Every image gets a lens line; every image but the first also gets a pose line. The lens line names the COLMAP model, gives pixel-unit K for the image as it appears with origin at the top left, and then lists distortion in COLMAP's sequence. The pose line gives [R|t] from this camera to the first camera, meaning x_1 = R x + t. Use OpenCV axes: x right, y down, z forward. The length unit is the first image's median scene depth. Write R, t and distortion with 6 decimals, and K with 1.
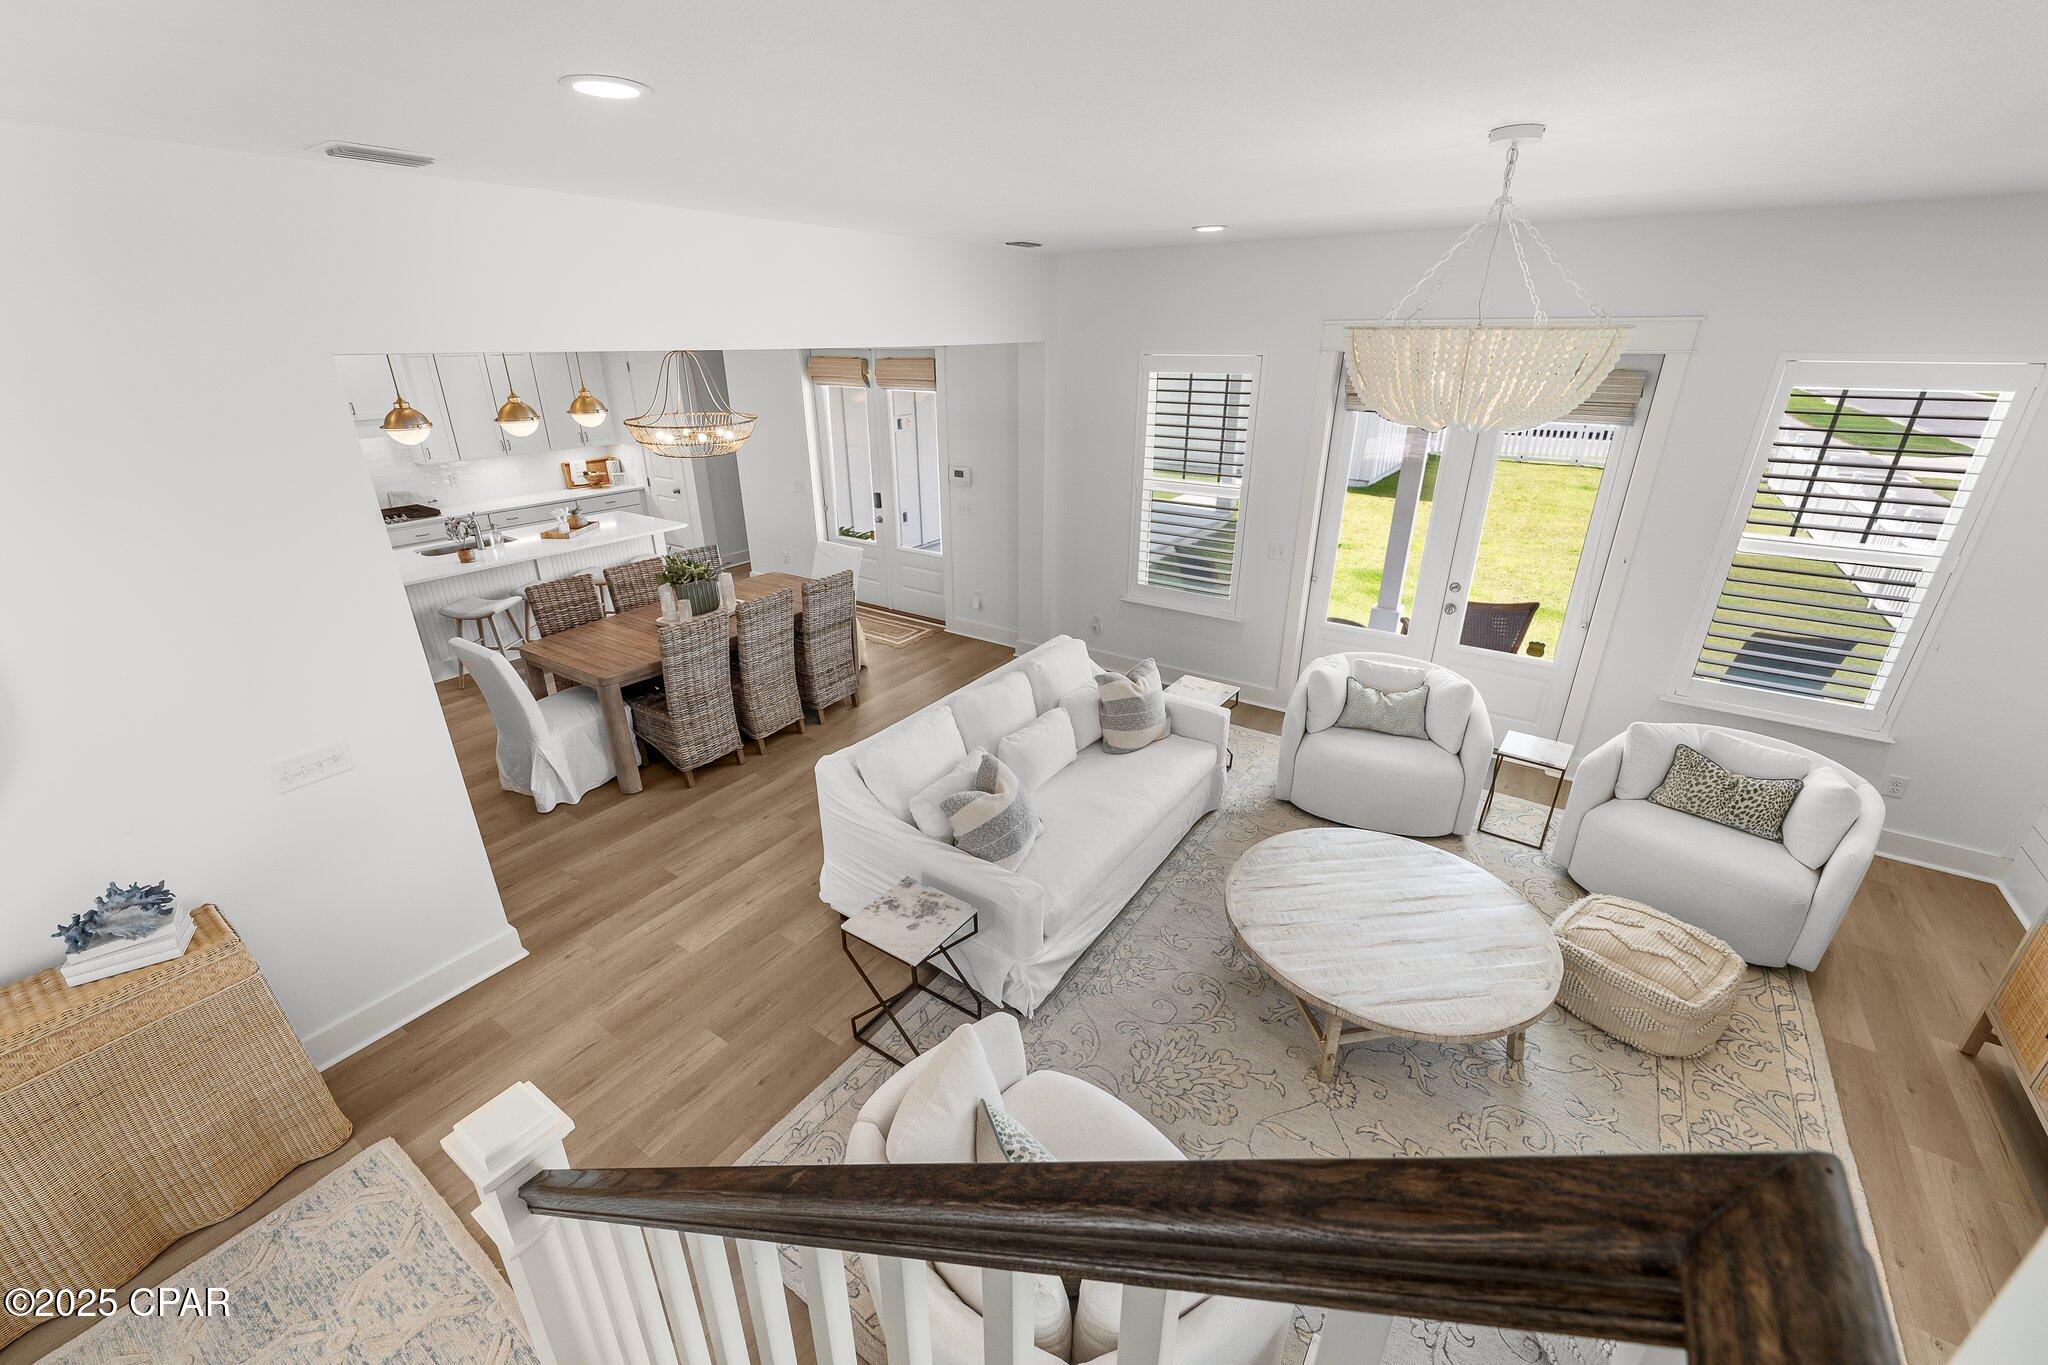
lens RADIAL K [[813.1, 0, 1024.0], [0, 813.1, 682.5], [0, 0, 1]] dist [-0.003060, -0.000478]
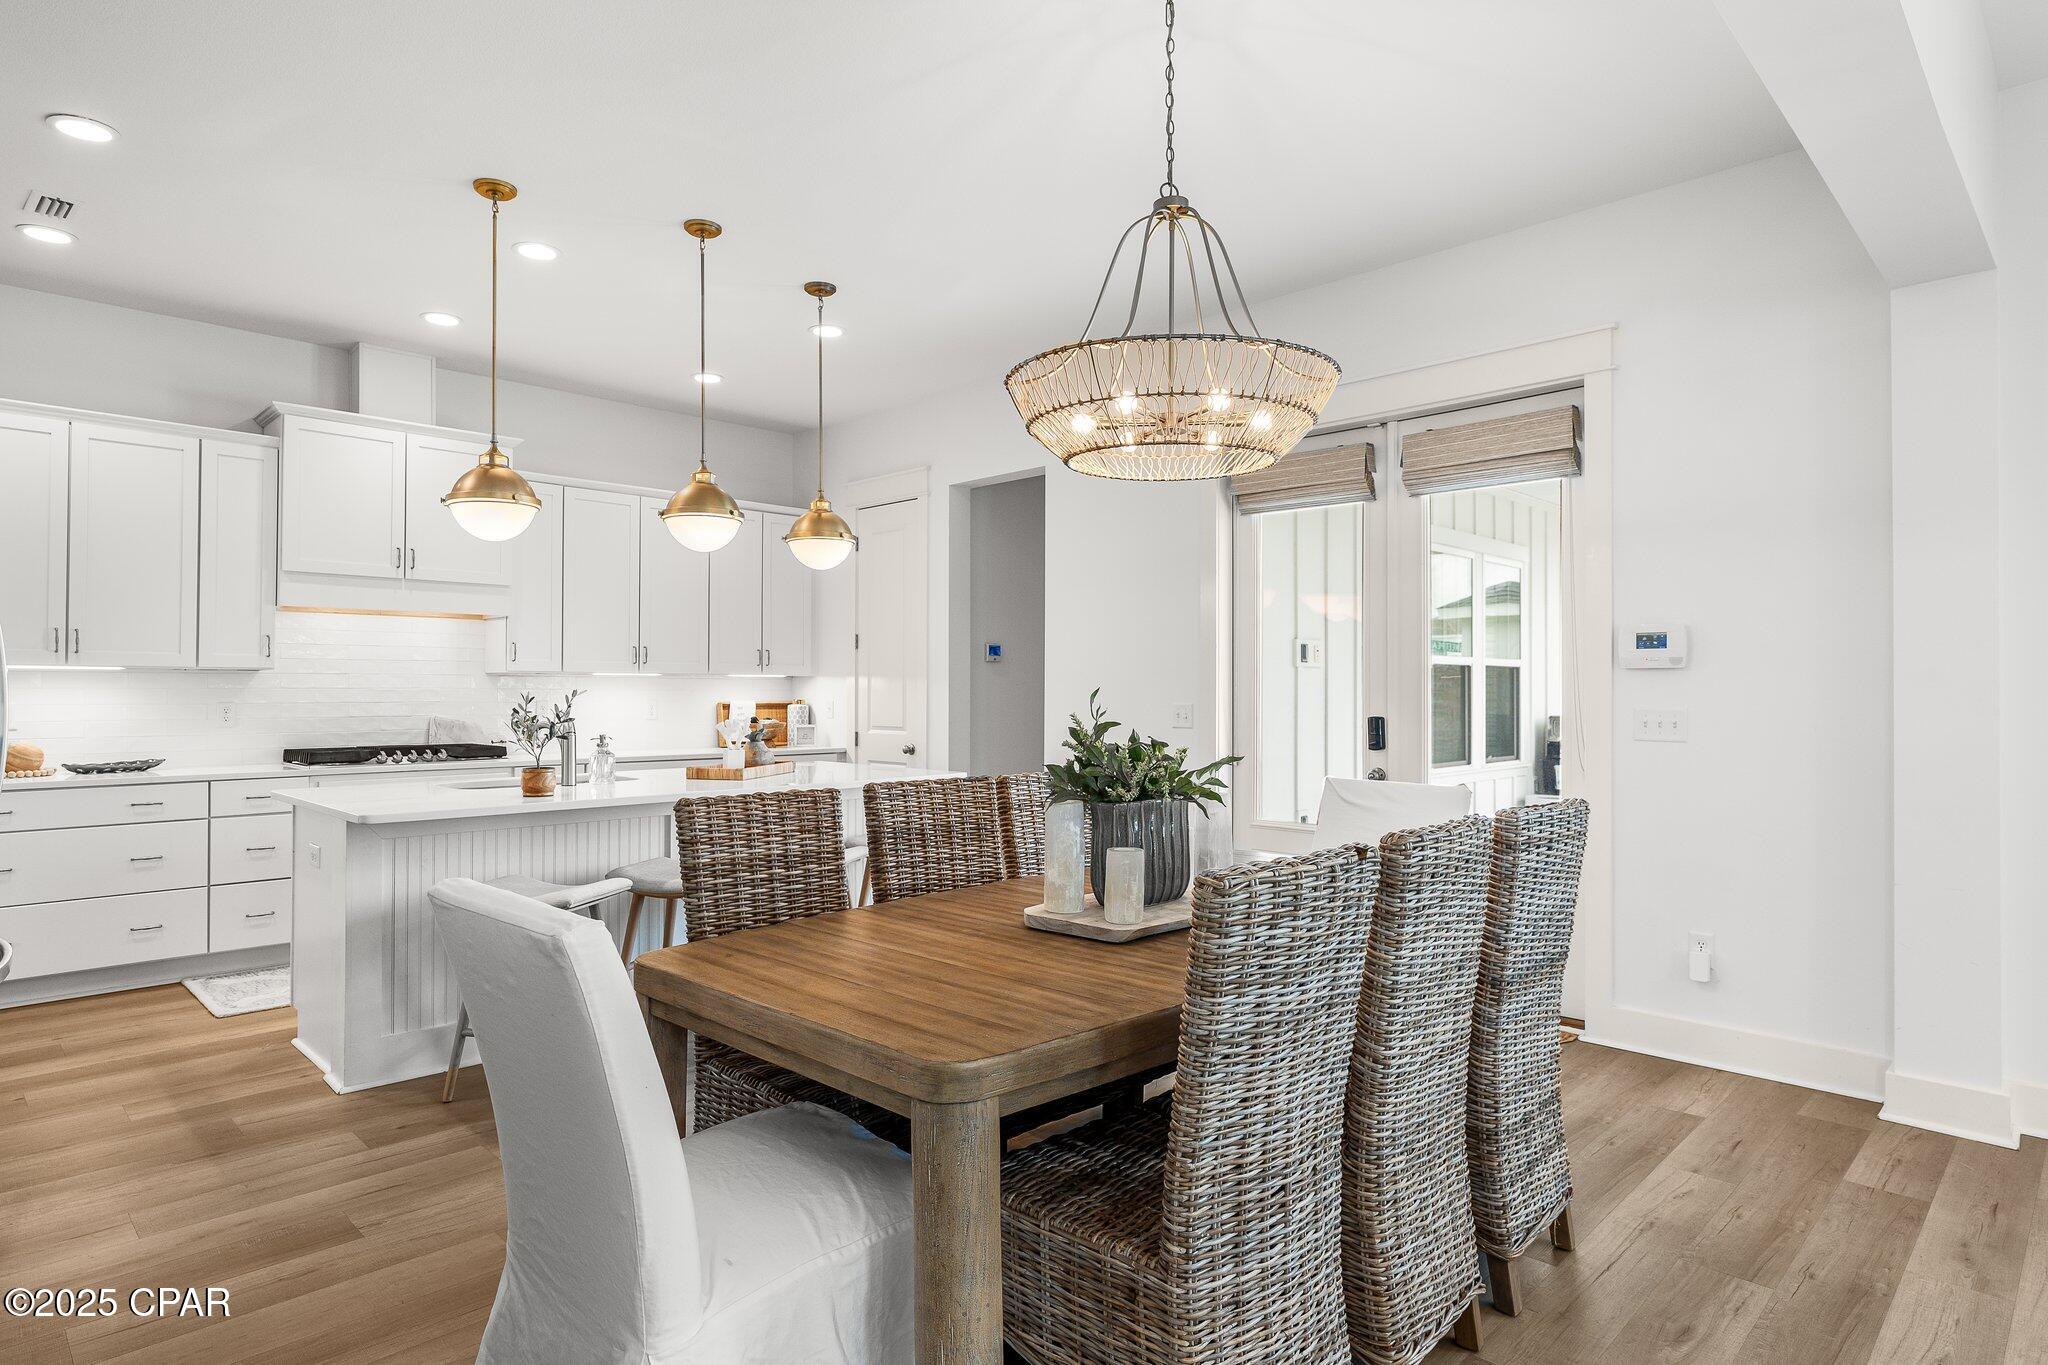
lens RADIAL K [[1138.5, 0, 1024.0], [0, 1138.5, 682.5], [0, 0, 1]] dist [0.005575, -0.000130]
pose [[0.981669, 0.001882, -0.190586, -0.341691], [-0.076539, 0.919672, -0.385156, 0.013985], [0.174552, 0.392683, 0.902957, 0.514085]]
